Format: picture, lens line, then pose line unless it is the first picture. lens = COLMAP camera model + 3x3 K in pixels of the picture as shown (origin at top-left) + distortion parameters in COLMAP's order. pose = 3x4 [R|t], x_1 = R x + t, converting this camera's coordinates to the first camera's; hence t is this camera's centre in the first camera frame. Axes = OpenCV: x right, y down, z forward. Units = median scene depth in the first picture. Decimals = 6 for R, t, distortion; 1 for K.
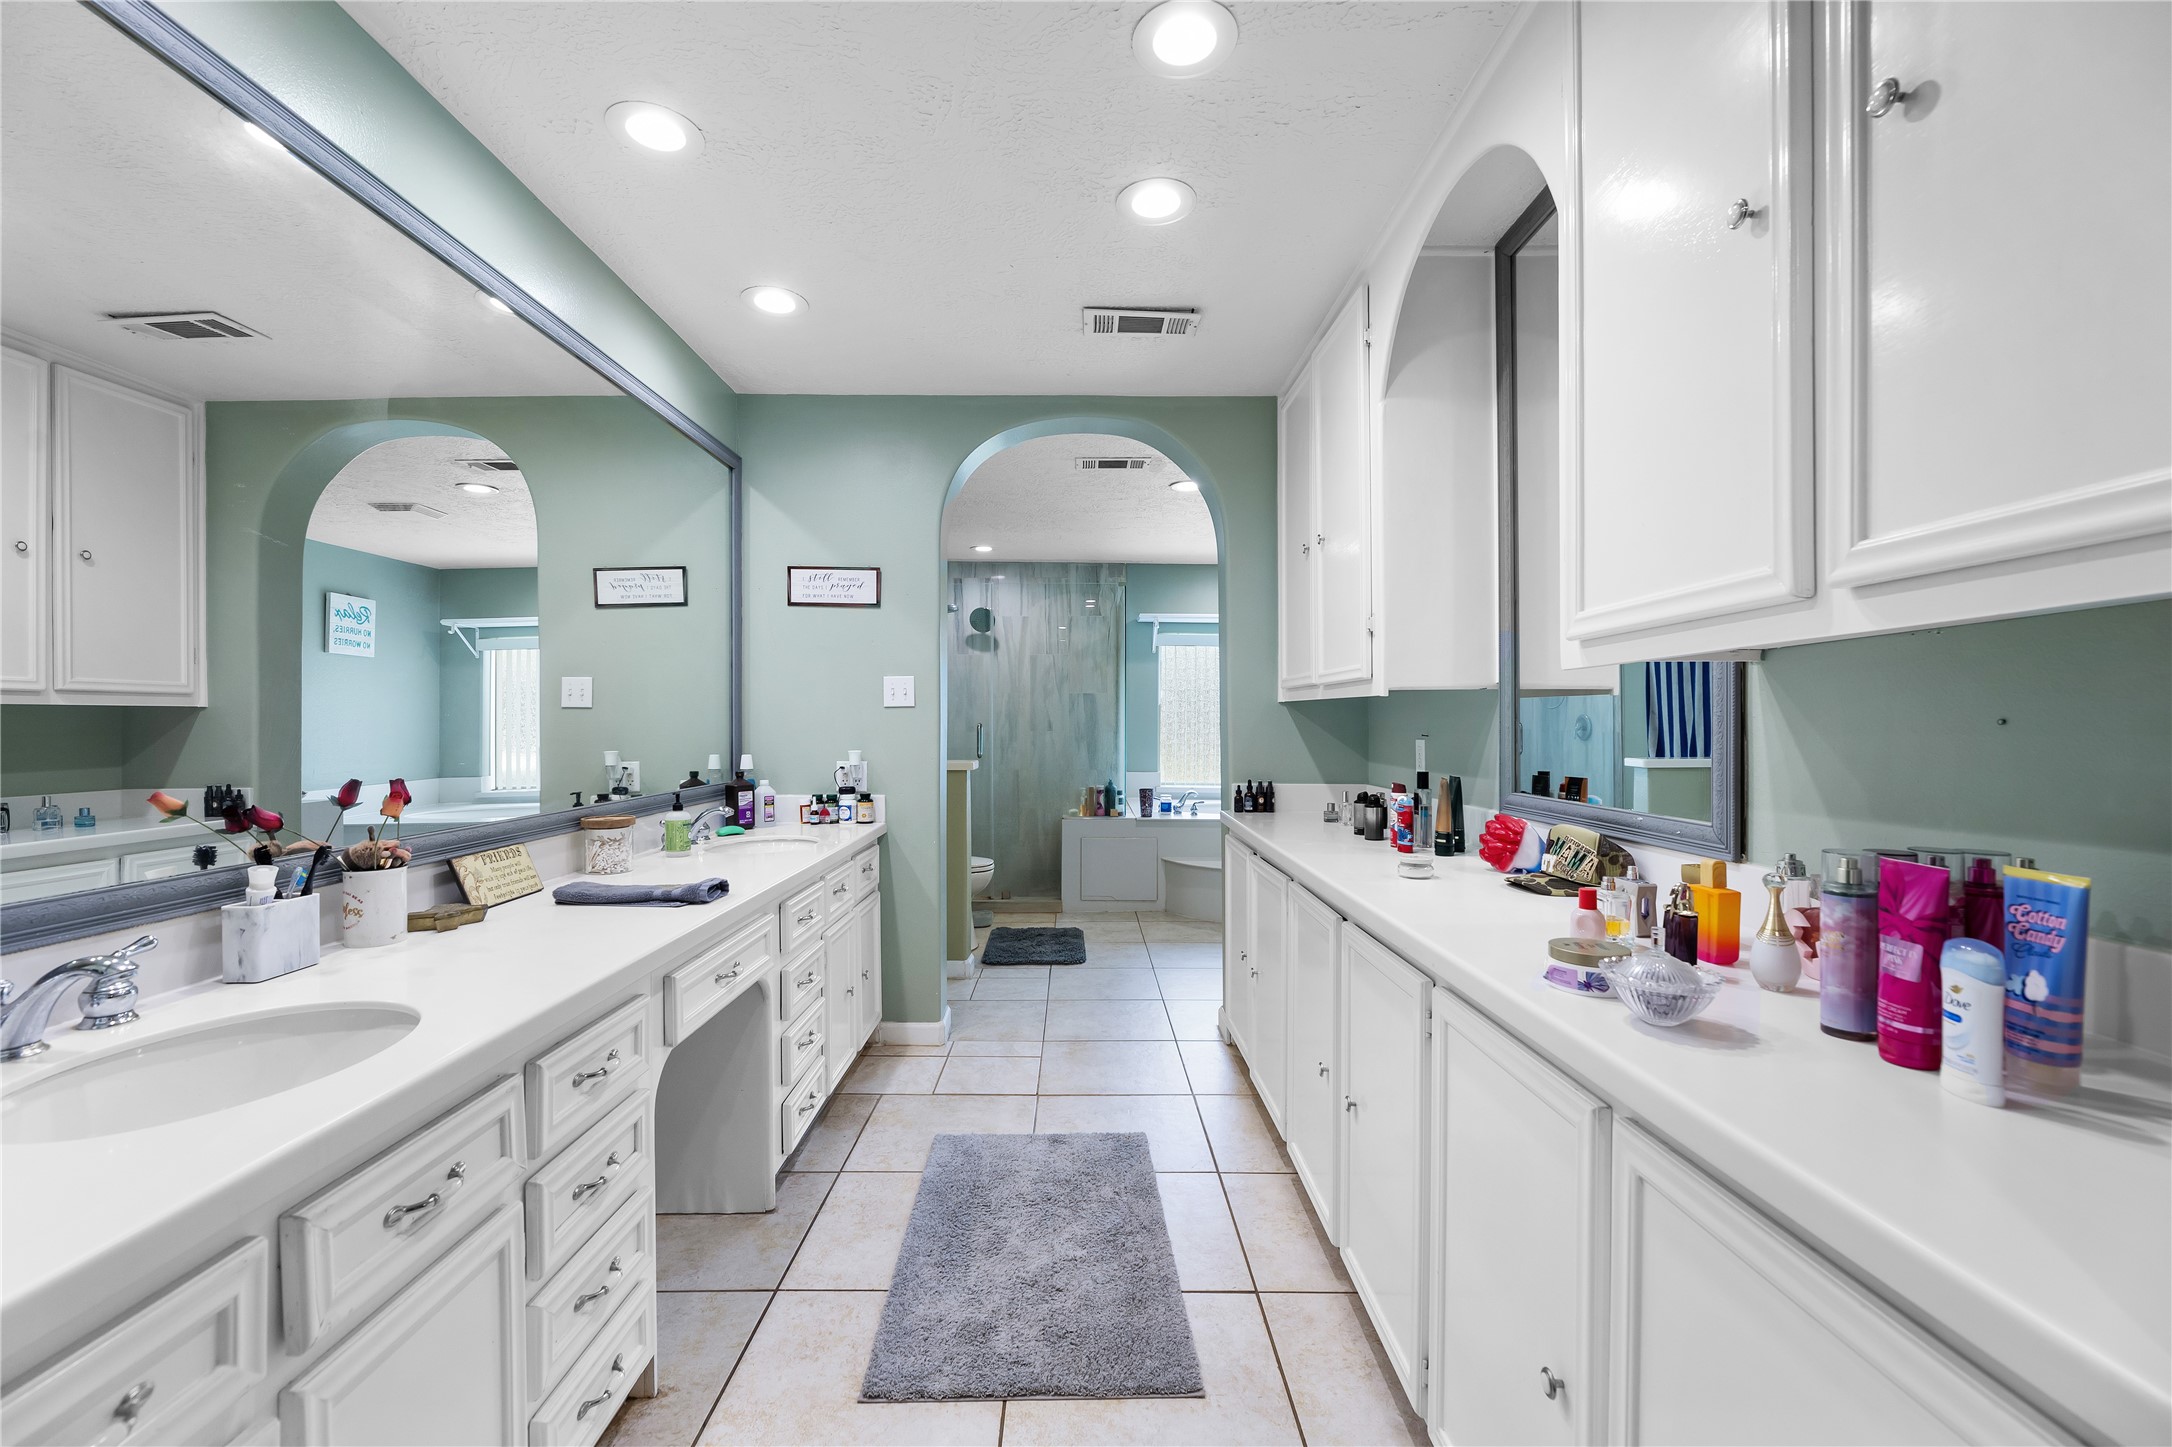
lens RADIAL K [[893.6, 0, 1084.8], [0, 893.6, 726.4], [0, 0, 1]] dist [-0.001574, -0.000019]
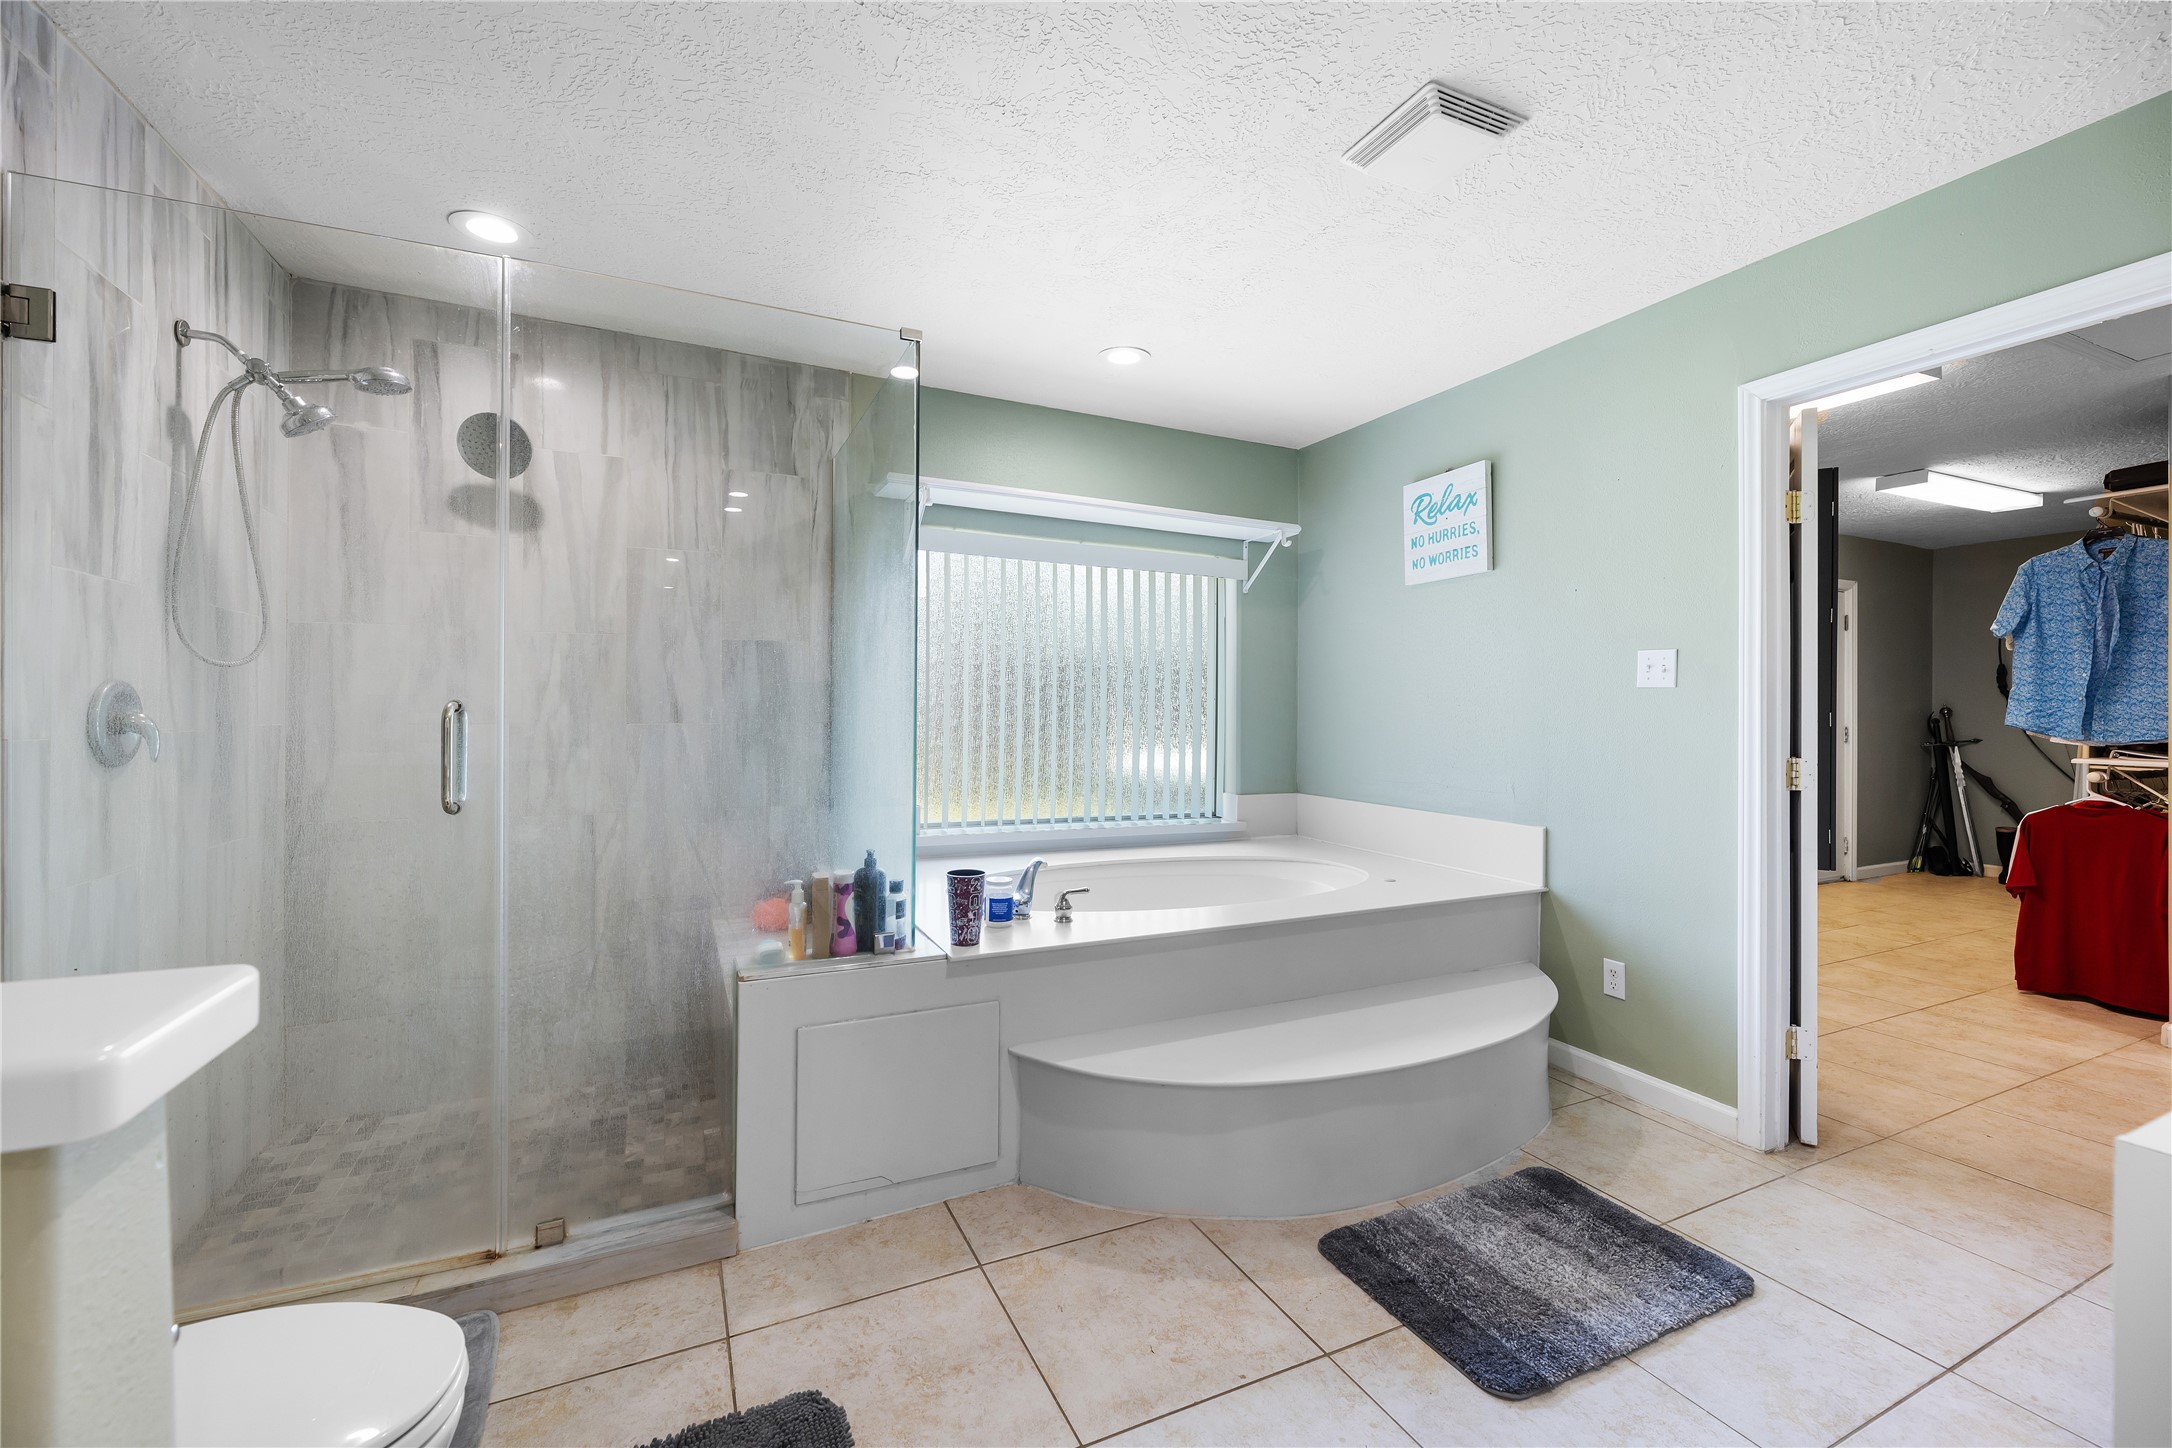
lens RADIAL K [[893.6, 0, 1082.4], [0, 893.6, 710.0], [0, 0, 1]] dist [-0.001574, -0.000019]
pose [[0.911170, 0.002509, 0.412024, -0.038846], [-0.002049, 0.999997, -0.001558, -0.000996], [-0.412026, 0.000576, 0.911172, 0.522214]]
